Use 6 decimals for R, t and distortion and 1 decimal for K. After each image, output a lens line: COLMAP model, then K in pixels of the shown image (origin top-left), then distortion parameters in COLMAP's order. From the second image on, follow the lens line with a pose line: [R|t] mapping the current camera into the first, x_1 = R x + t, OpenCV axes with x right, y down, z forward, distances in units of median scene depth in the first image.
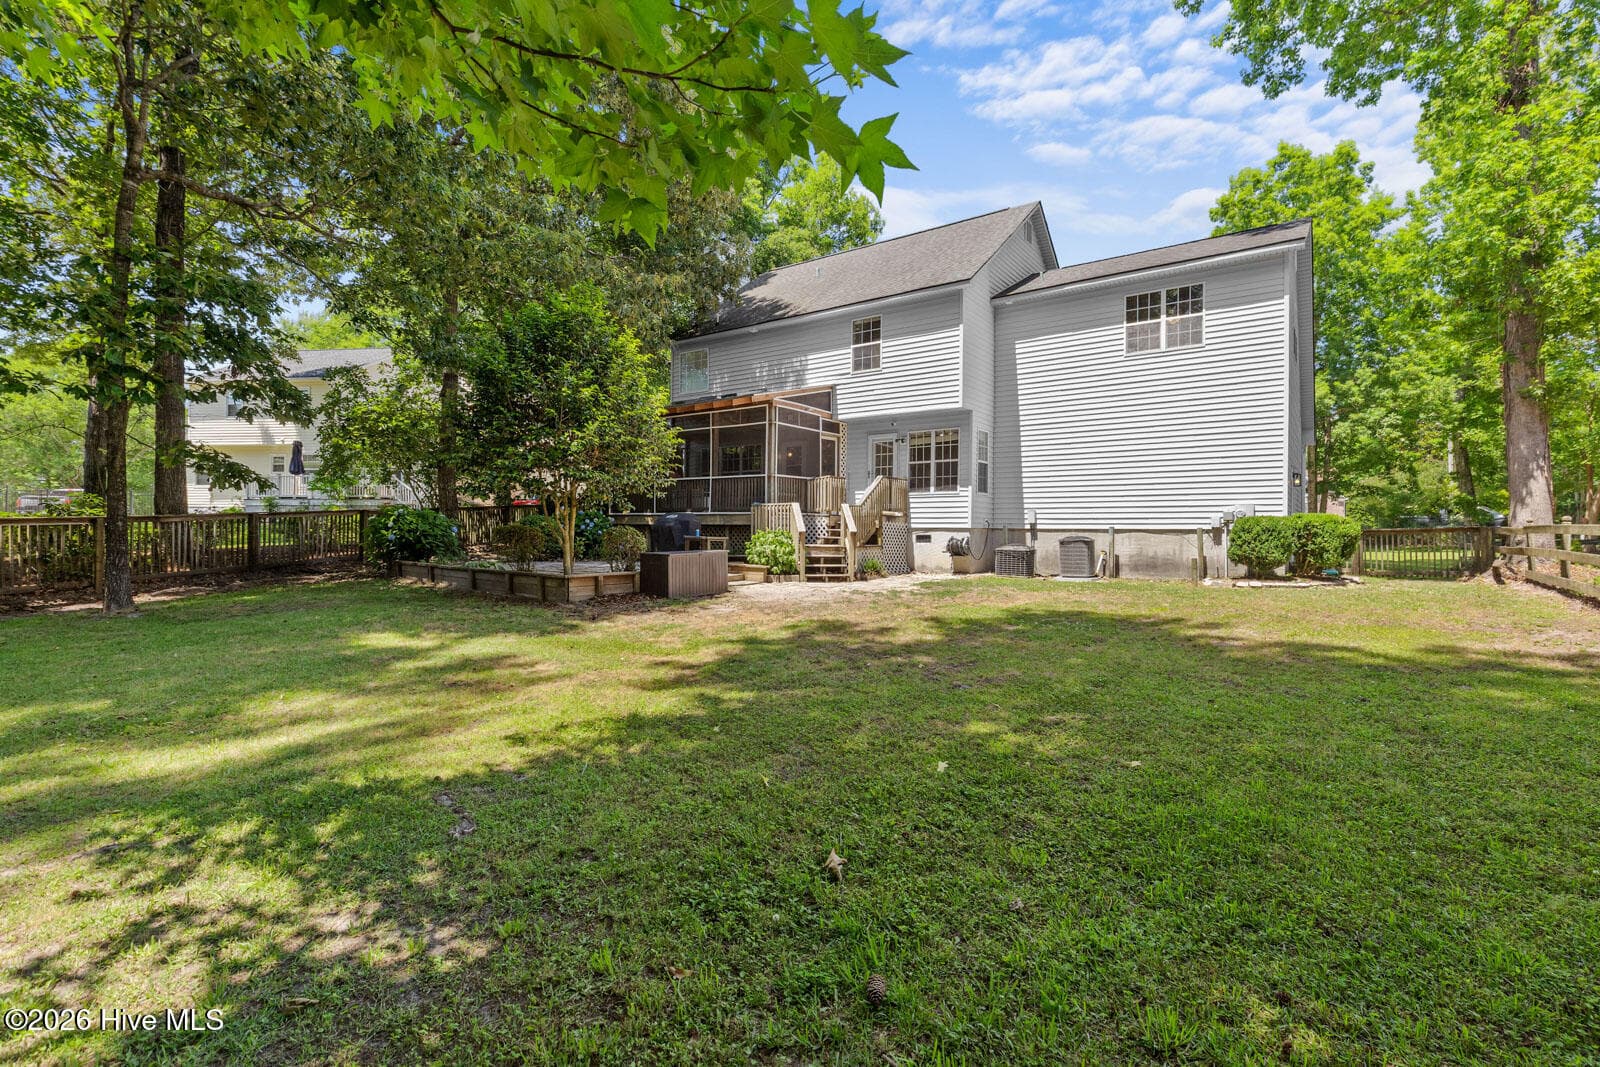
lens RADIAL K [[731.7, 0, 797.8], [0, 731.7, 516.7], [0, 0, 1]] dist [0.001152, 0.000211]
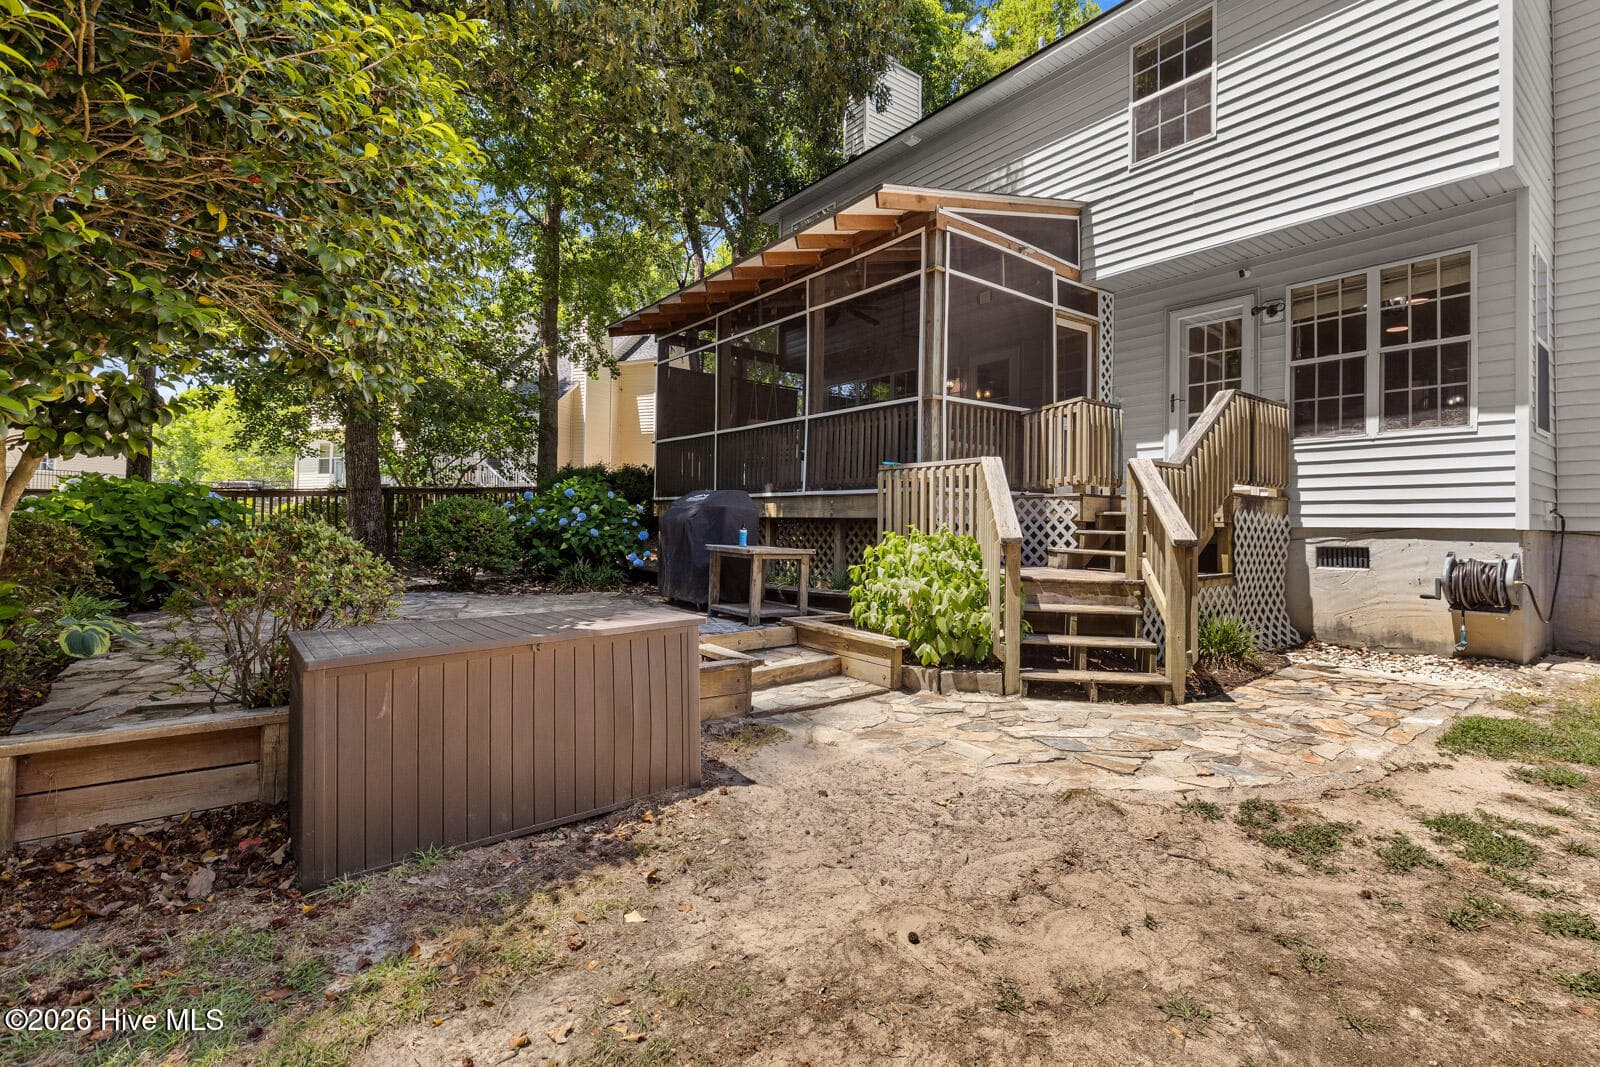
lens RADIAL K [[731.7, 0, 797.8], [0, 731.7, 516.7], [0, 0, 1]] dist [0.001152, 0.000211]
pose [[0.962986, 0.003449, -0.269528, 0.001885], [-0.002046, 0.999983, 0.005487, 0.007797], [0.269542, -0.004732, 0.962977, 0.574177]]
